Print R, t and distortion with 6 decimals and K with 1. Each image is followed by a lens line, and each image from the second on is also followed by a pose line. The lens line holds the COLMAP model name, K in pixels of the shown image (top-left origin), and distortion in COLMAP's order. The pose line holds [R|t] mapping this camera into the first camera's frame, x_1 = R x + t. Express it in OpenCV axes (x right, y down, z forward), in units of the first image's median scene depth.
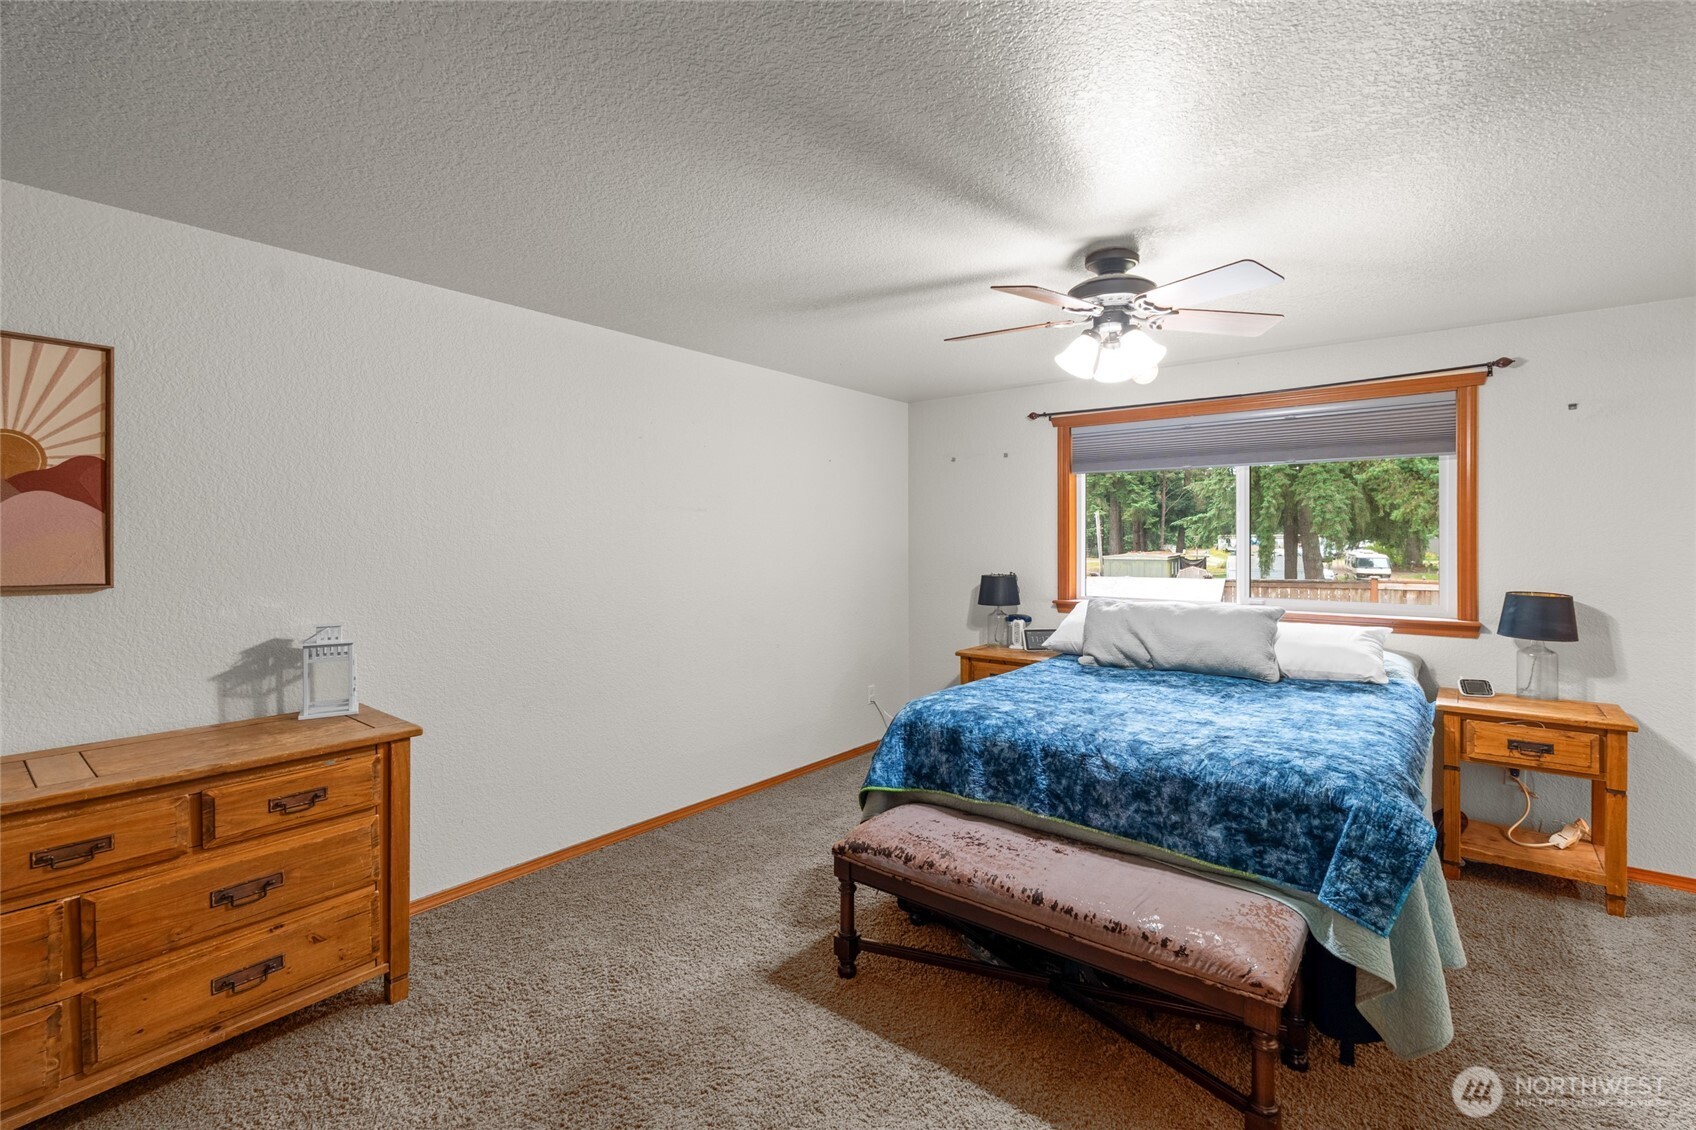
lens RADIAL K [[757.8, 0, 856.2], [0, 757.8, 552.3], [0, 0, 1]] dist [-0.001233, 0.000453]
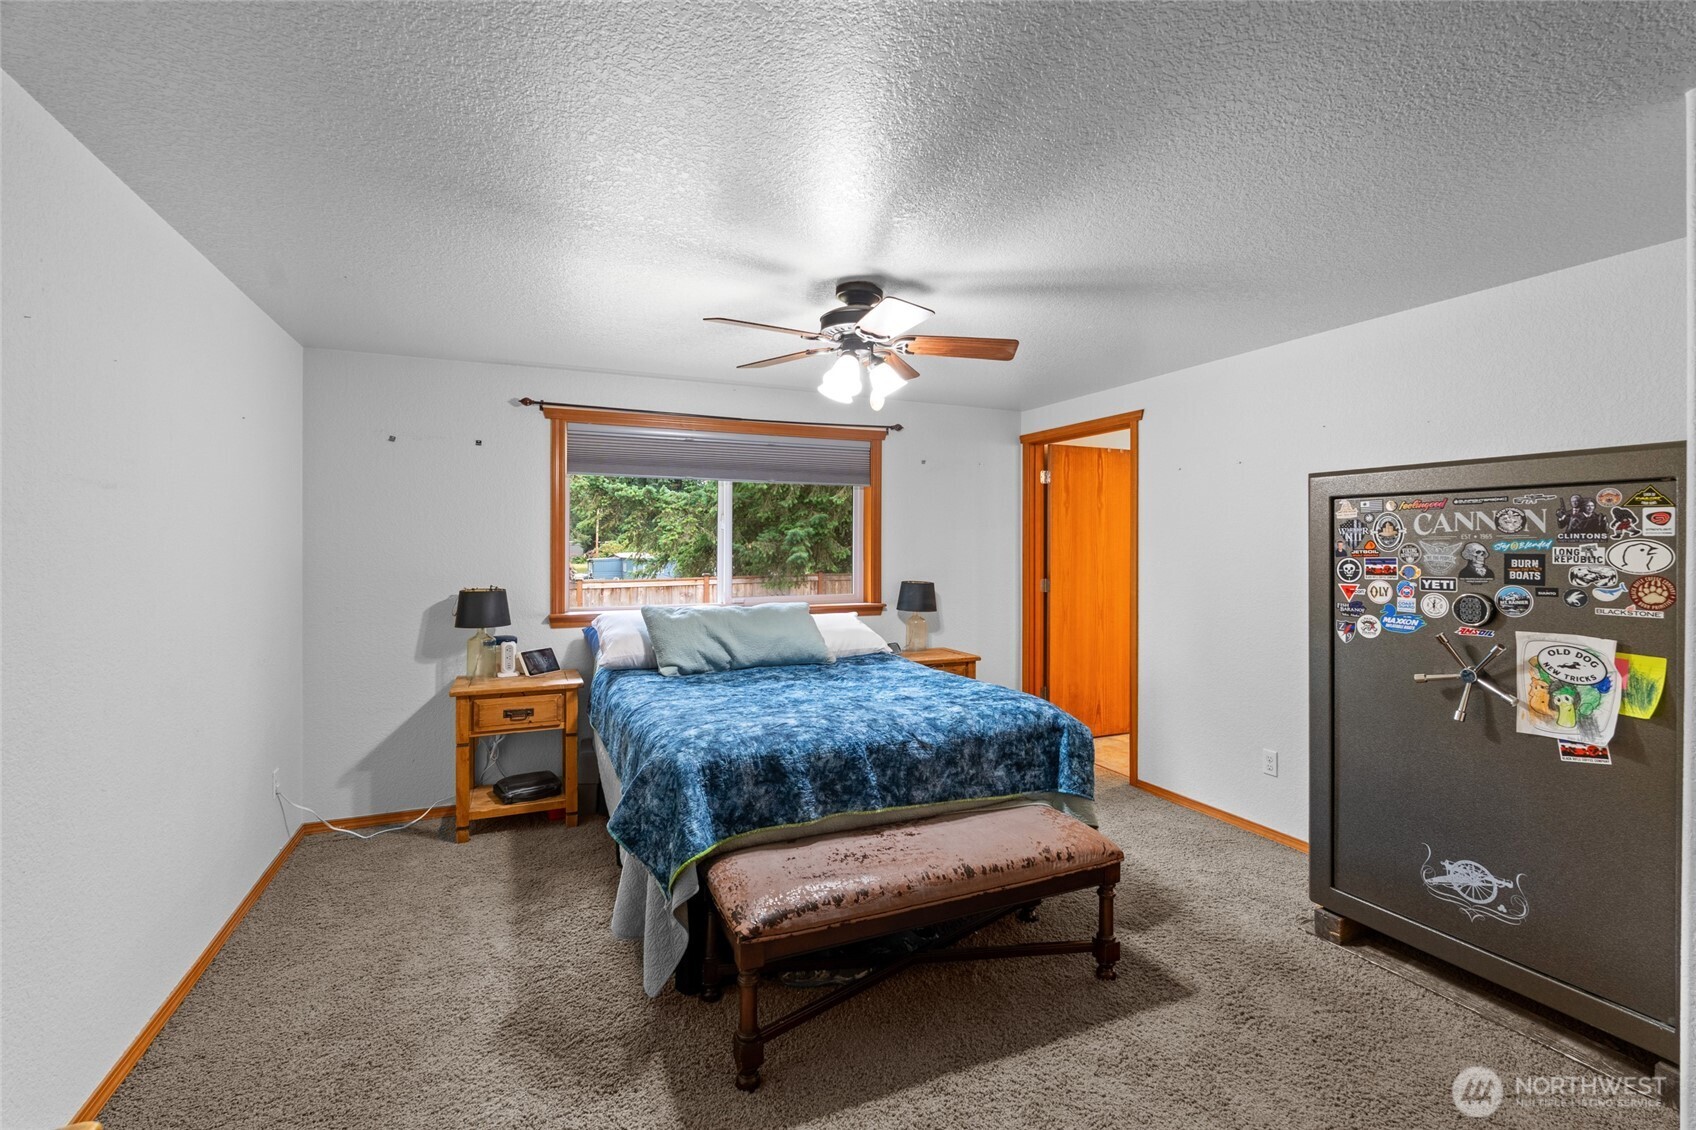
lens RADIAL K [[757.8, 0, 853.8], [0, 757.8, 555.3], [0, 0, 1]] dist [-0.001233, 0.000453]
pose [[0.457031, -0.009347, 0.889402, -0.684853], [0.012279, 0.999916, 0.004198, -0.010097], [-0.889366, 0.009002, 0.457107, 0.535610]]
